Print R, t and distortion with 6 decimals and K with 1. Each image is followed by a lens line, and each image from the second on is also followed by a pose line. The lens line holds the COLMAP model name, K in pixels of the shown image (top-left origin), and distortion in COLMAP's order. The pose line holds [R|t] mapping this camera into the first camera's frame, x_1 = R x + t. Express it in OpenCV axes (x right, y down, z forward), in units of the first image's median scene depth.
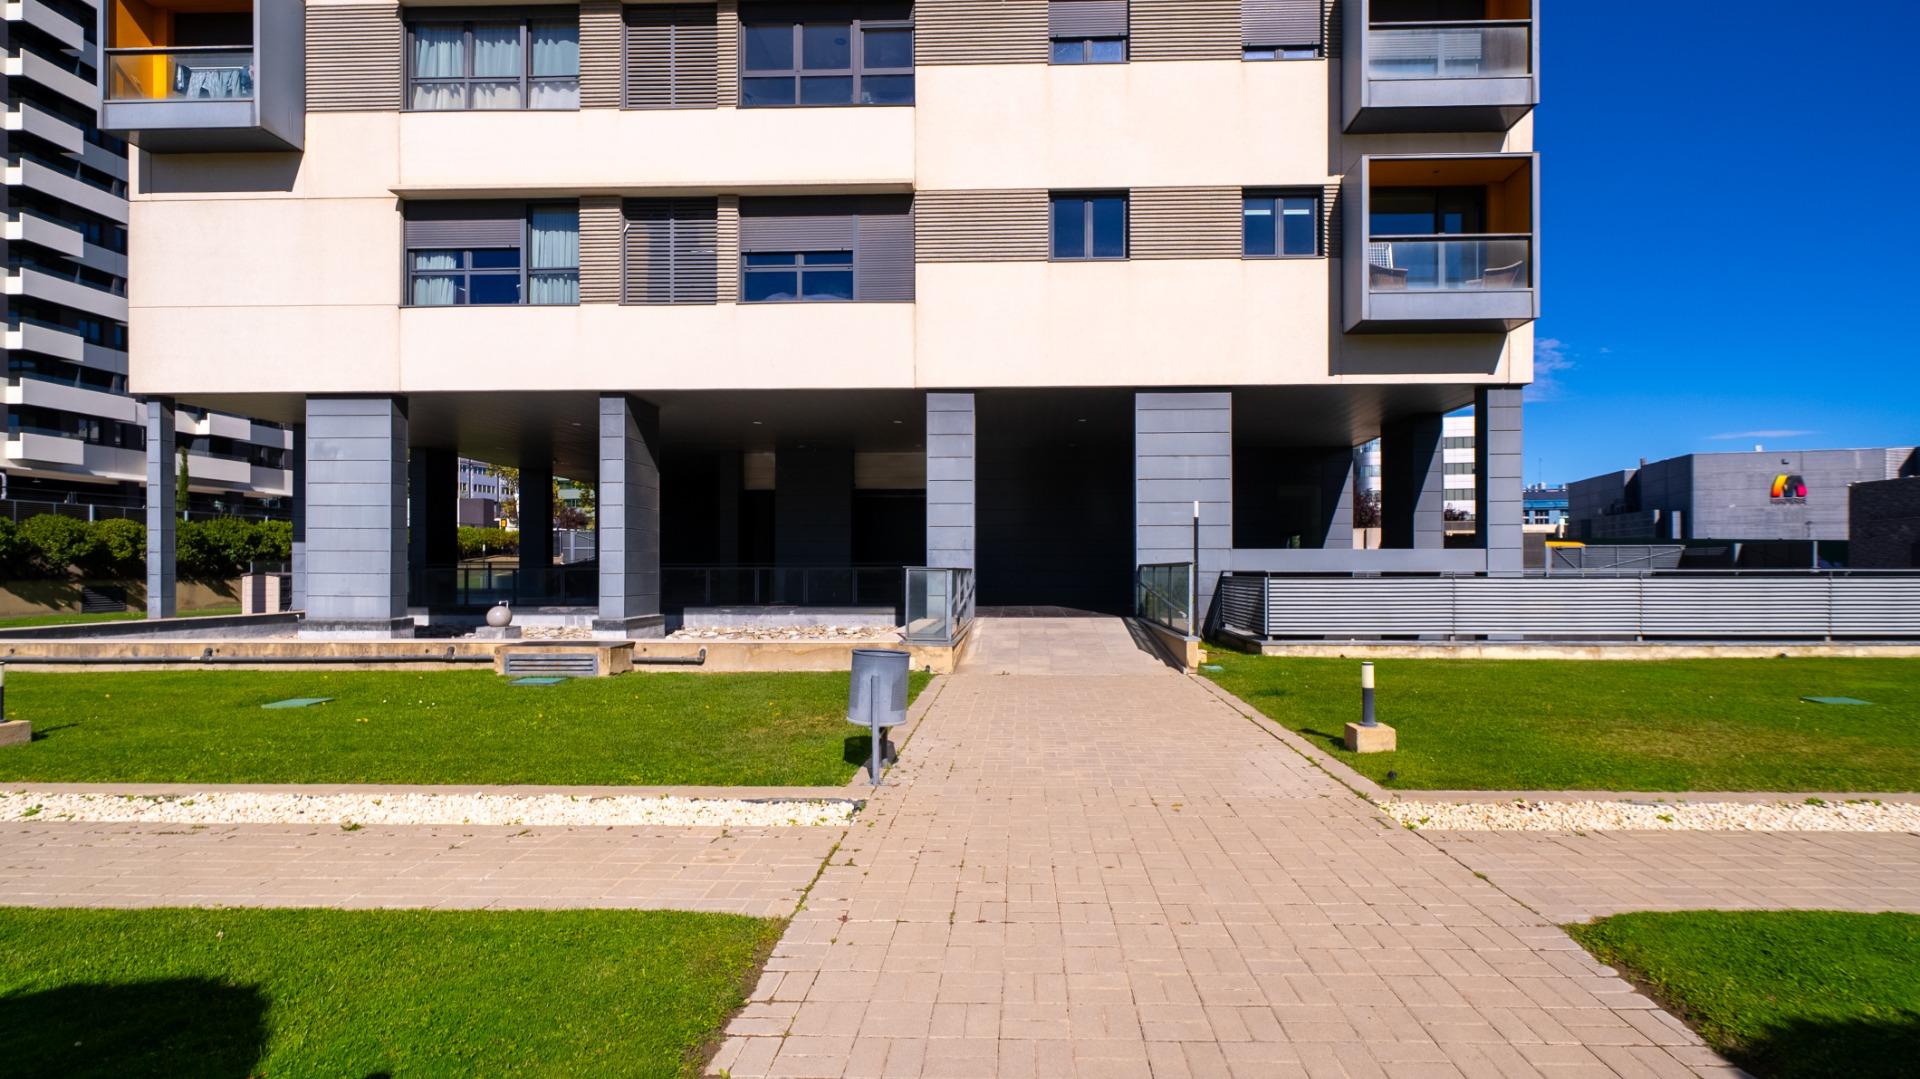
lens RADIAL K [[902.9, 0, 965.5], [0, 902.9, 579.4], [0, 0, 1]] dist [0.003440, -0.000274]
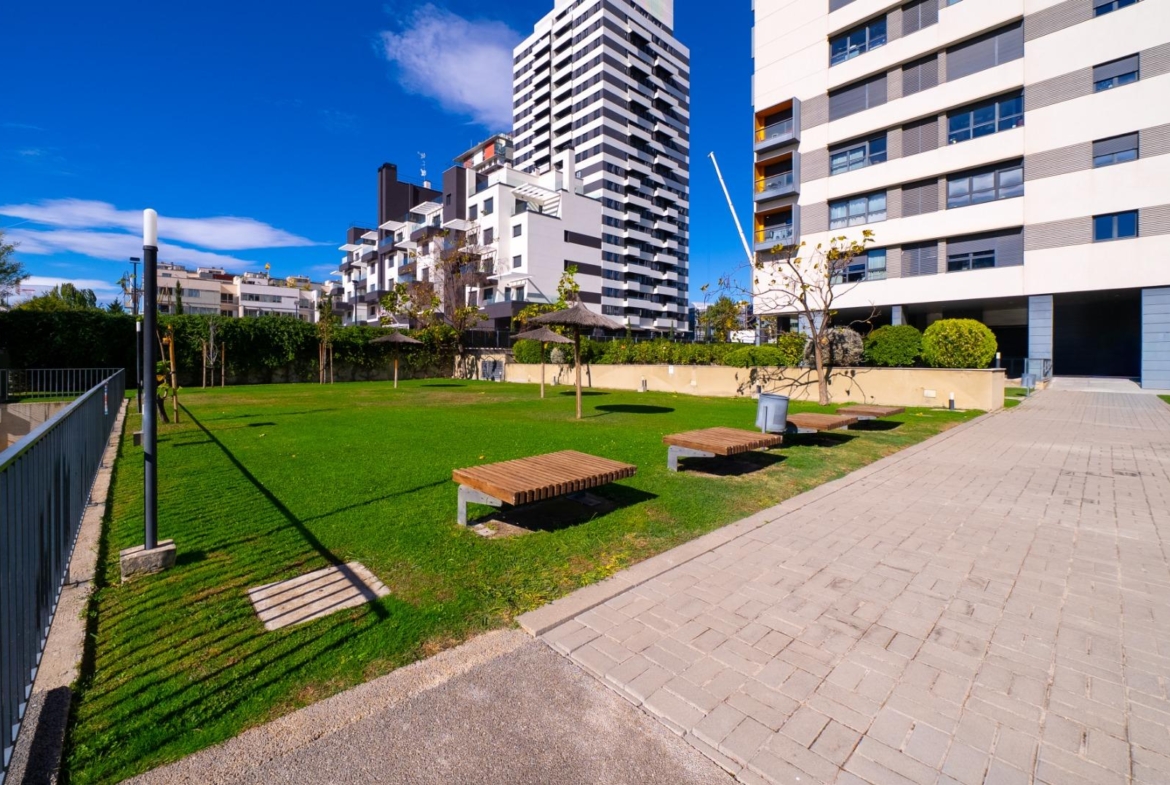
lens RADIAL K [[493.2, 0, 572.5], [0, 493.2, 361.3], [0, 0, 1]] dist [0.002224, -0.000552]
pose [[0.700451, 0.000848, -0.713700, 0.057902], [-0.009358, 0.999924, -0.007995, 0.020292], [0.713639, 0.012279, 0.700406, -1.075478]]
